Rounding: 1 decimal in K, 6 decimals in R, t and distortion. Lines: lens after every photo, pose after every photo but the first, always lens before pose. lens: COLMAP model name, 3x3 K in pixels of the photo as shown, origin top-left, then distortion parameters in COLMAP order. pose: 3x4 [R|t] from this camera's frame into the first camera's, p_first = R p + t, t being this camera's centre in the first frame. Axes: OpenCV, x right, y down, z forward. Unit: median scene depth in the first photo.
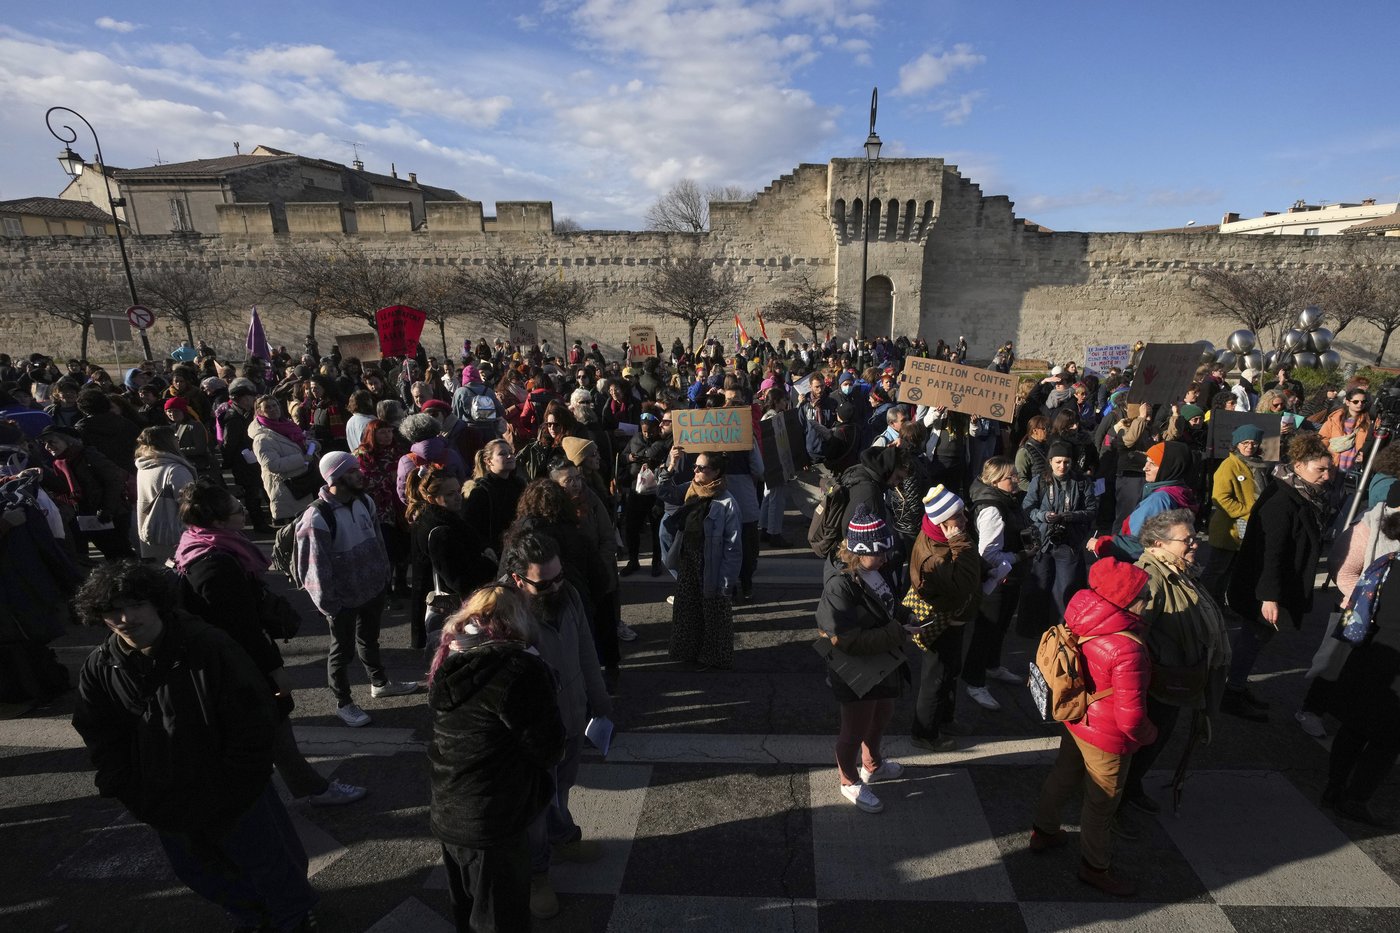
lens RADIAL K [[559.9, 0, 697.4], [0, 559.9, 490.9], [0, 0, 1]] dist [-0.021989, 0.005033]
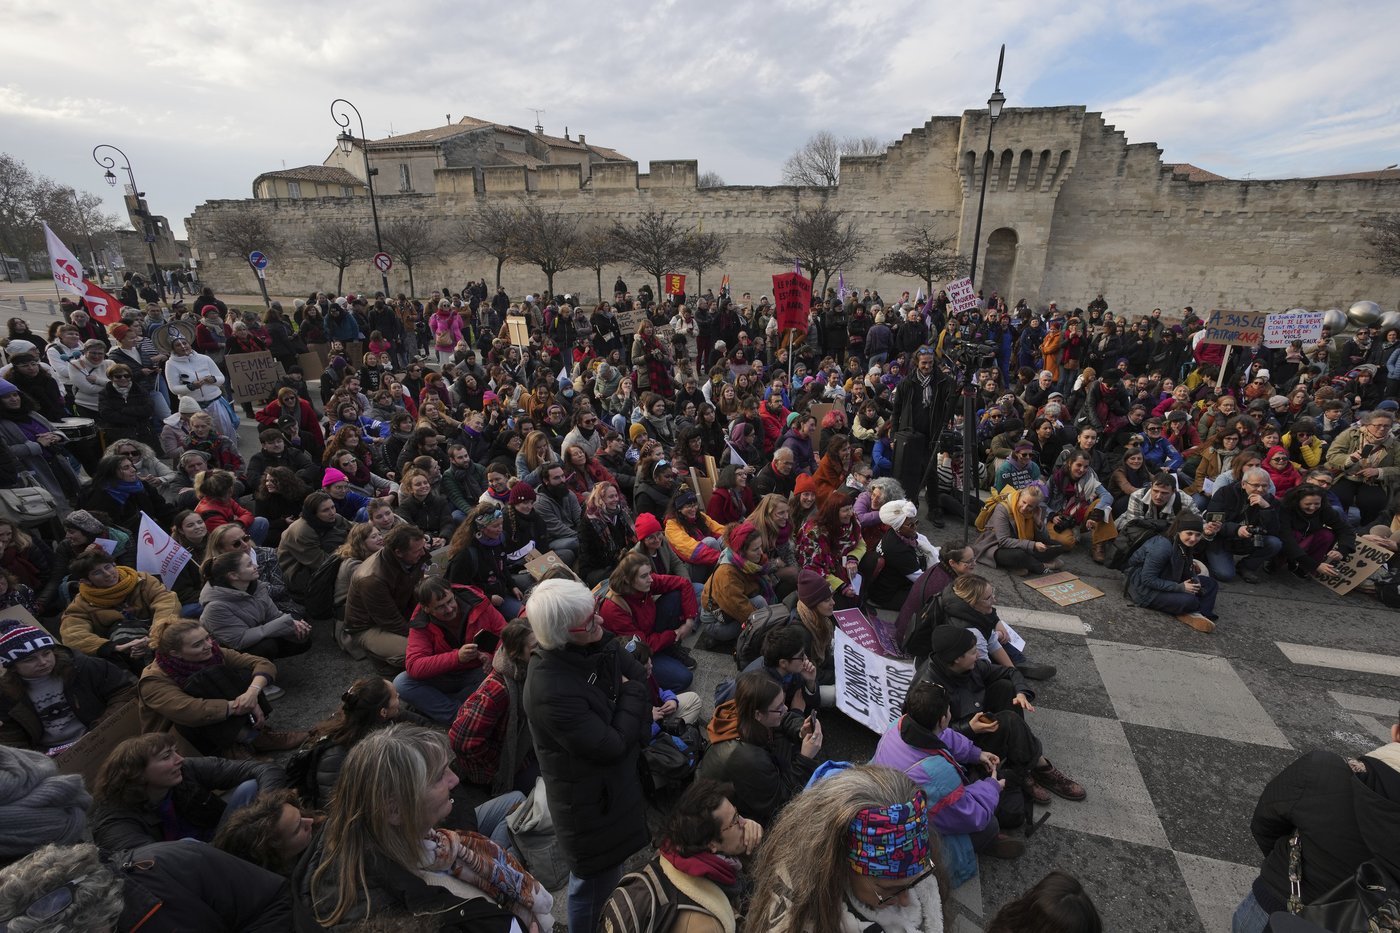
lens RADIAL K [[559.9, 0, 697.4], [0, 559.9, 490.9], [0, 0, 1]] dist [-0.021989, 0.005033]
pose [[0.971306, 0.097573, -0.216895, 0.046635], [-0.079301, 0.992649, 0.091426, 0.040443], [0.224222, -0.071603, 0.971904, -0.138801]]
